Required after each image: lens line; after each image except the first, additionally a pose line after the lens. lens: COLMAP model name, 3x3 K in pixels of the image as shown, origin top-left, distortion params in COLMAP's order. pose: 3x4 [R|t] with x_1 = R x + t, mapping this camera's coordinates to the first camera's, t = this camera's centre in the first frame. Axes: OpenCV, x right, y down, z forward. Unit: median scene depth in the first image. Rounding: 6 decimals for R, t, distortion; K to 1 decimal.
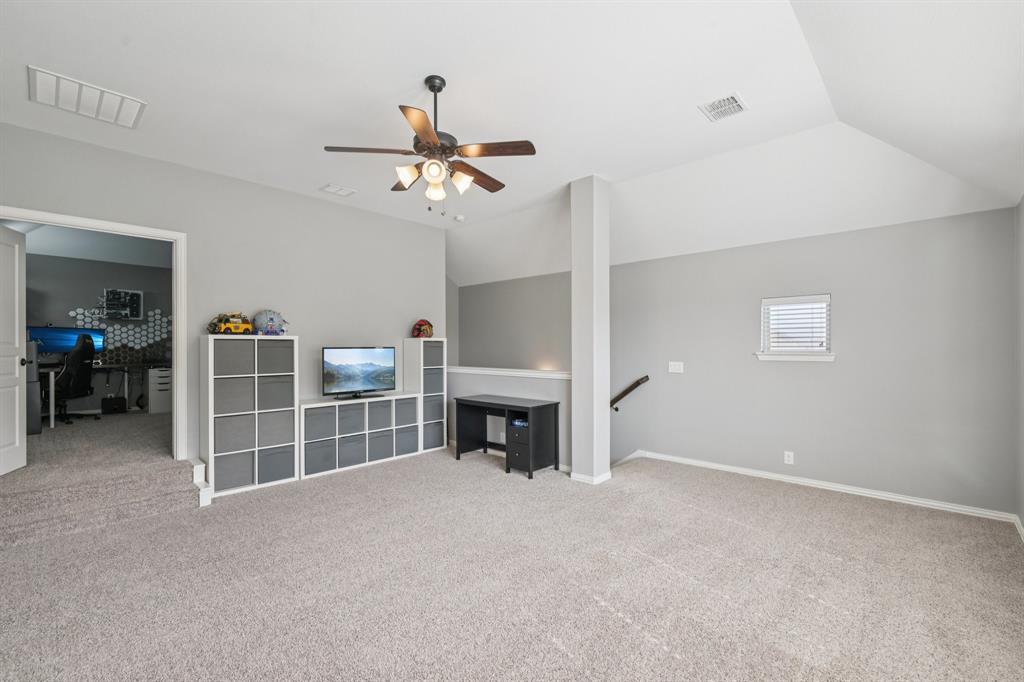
lens RADIAL K [[443.8, 0, 511.7], [0, 443.8, 345.8], [0, 0, 1]] dist [0.002582, 0.000267]
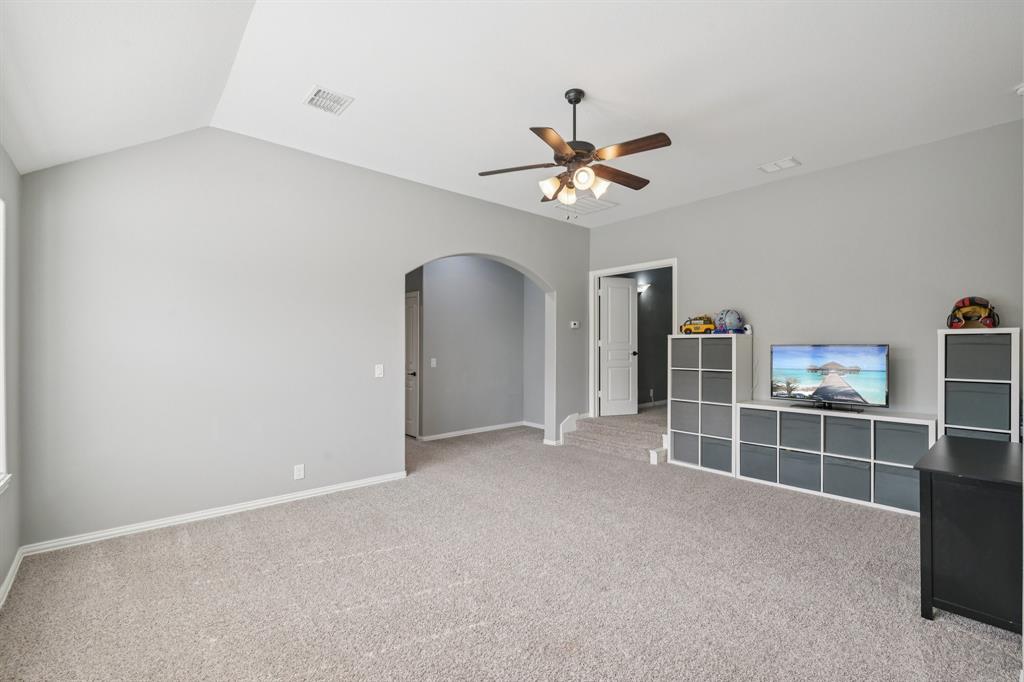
lens RADIAL K [[443.8, 0, 513.4], [0, 443.8, 344.1], [0, 0, 1]] dist [0.002582, 0.000267]
pose [[-0.095527, 0.000101, -0.995427, 0.656072], [0.004116, 0.999991, -0.000294, -0.000396], [0.995418, -0.004125, -0.095527, 0.695167]]
